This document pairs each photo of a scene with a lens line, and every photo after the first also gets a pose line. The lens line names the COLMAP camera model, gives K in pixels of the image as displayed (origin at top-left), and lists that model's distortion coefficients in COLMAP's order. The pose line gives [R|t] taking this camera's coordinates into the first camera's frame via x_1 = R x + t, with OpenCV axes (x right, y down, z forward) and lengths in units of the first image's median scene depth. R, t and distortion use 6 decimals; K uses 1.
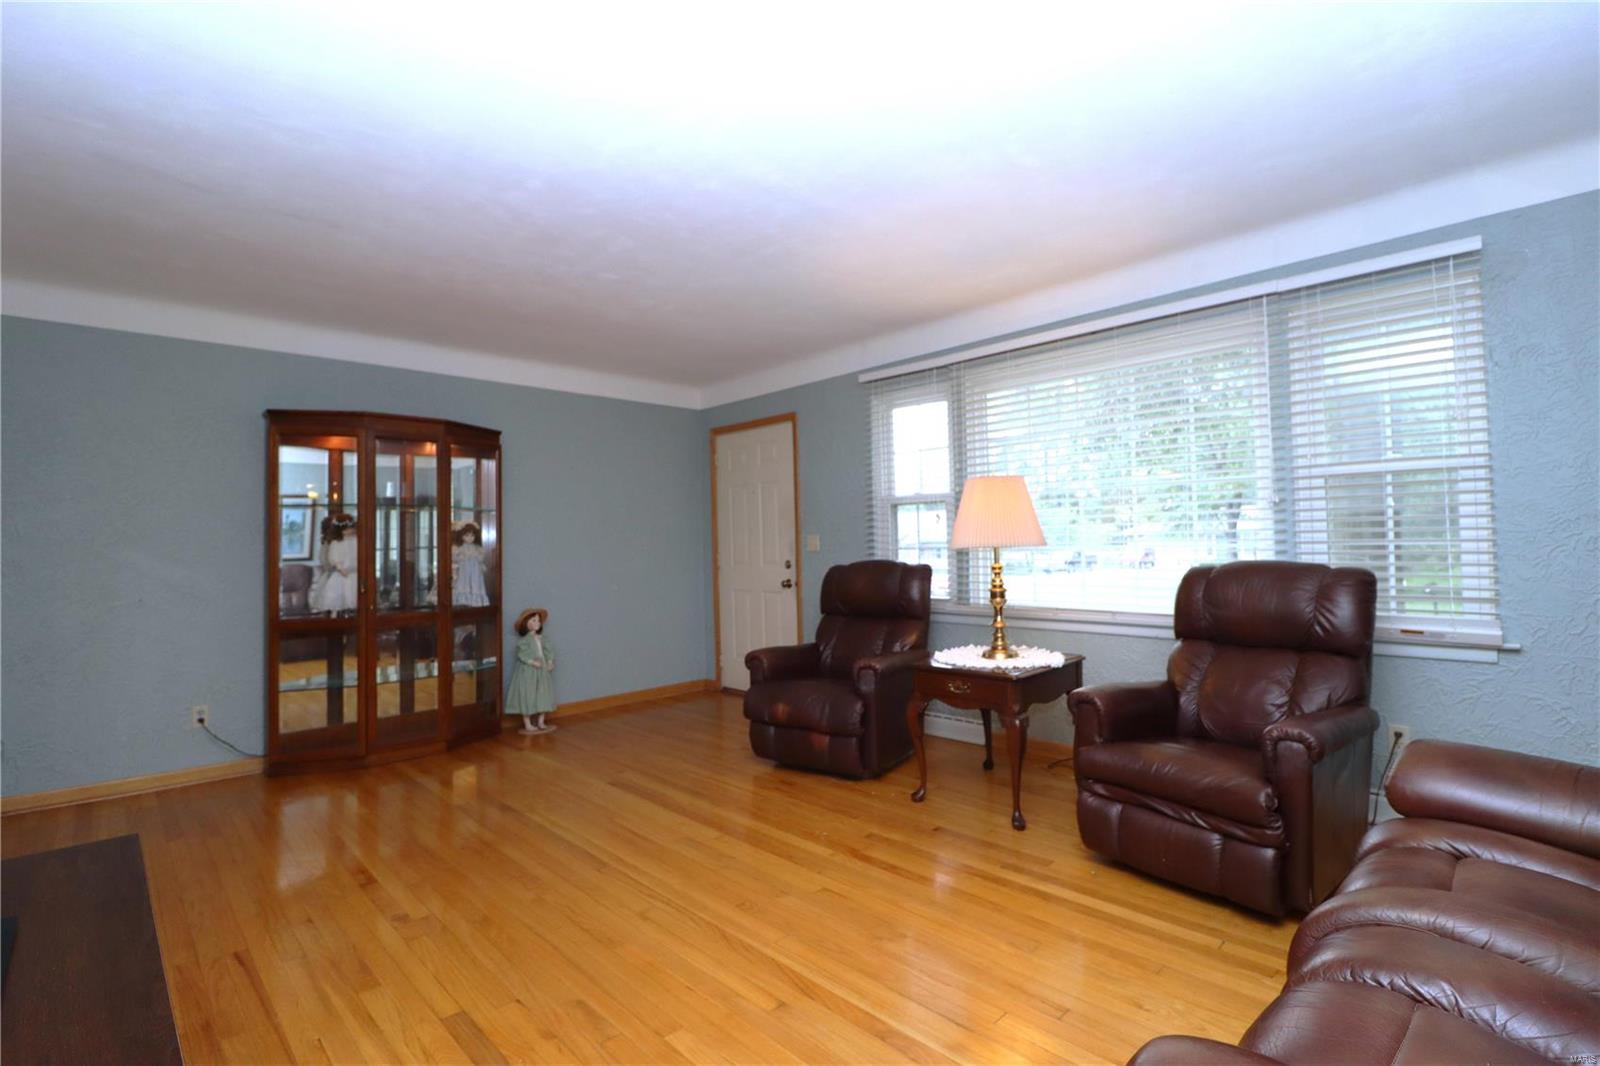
lens RADIAL K [[742.0, 0, 810.8], [0, 742.0, 524.0], [0, 0, 1]] dist [0.000756, -0.012527]
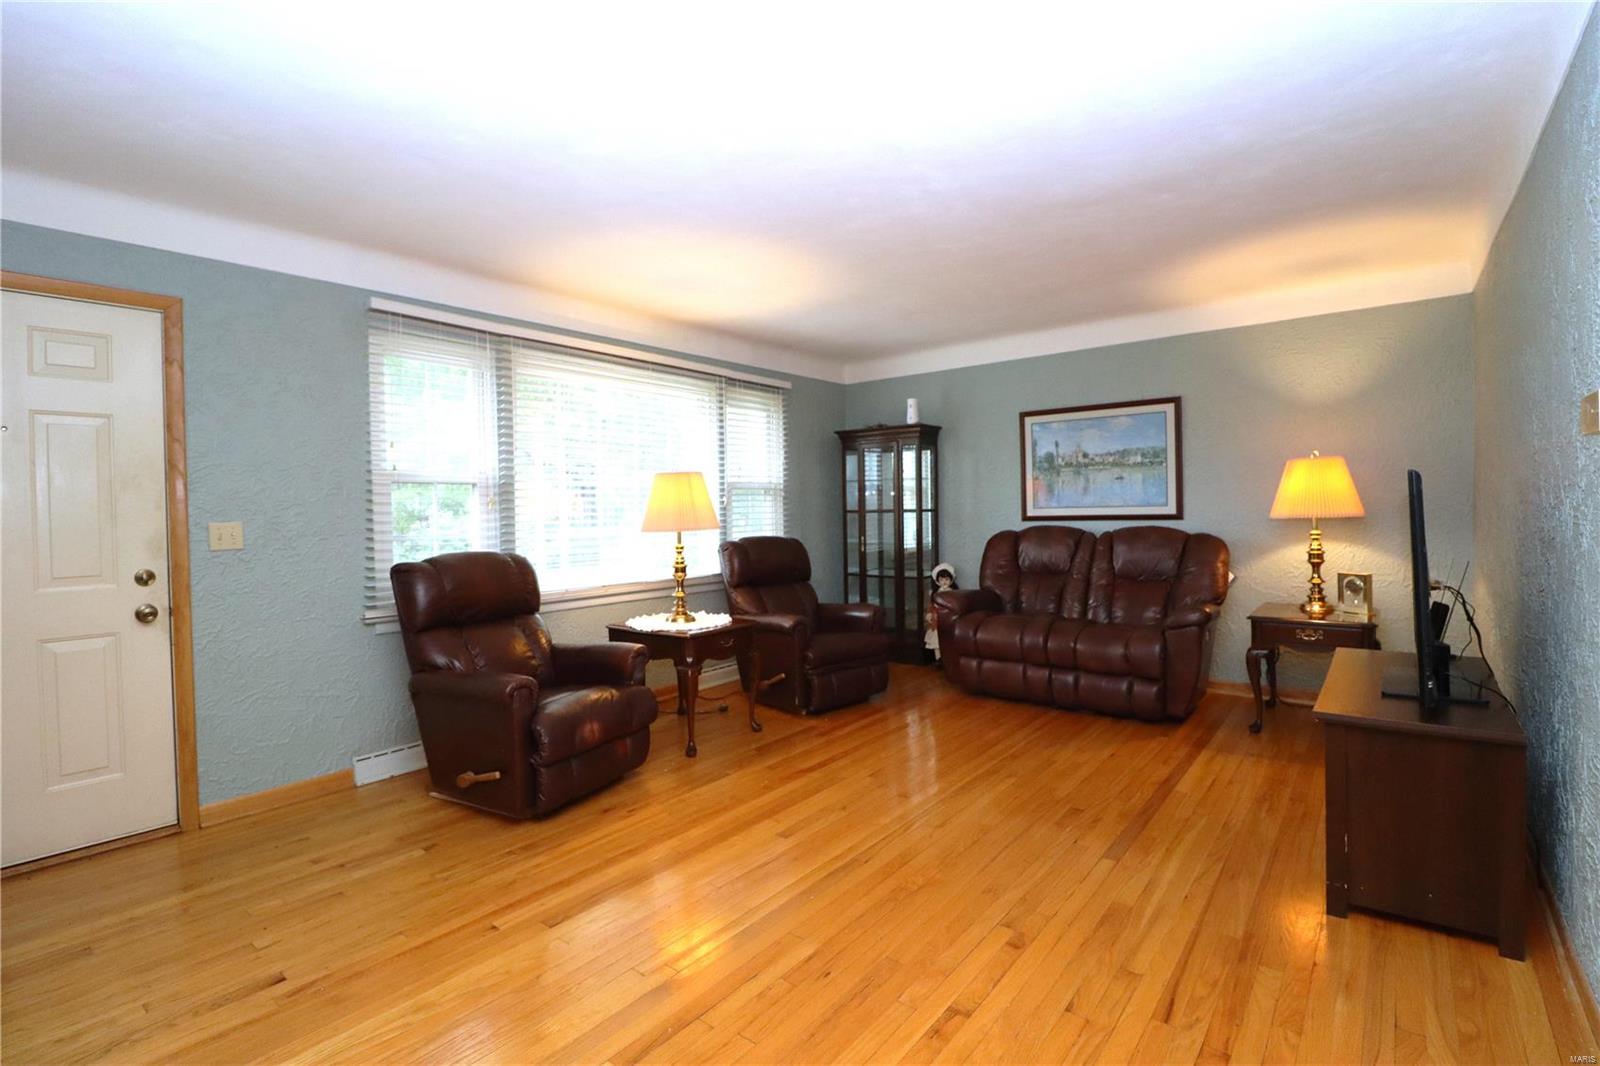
lens RADIAL K [[742.0, 0, 810.8], [0, 742.0, 524.0], [0, 0, 1]] dist [0.000756, -0.012527]
pose [[-0.129254, 0.003853, 0.991604, -0.974475], [-0.005706, 0.999973, -0.004630, 0.024888], [-0.991595, -0.006257, -0.129228, 0.944173]]
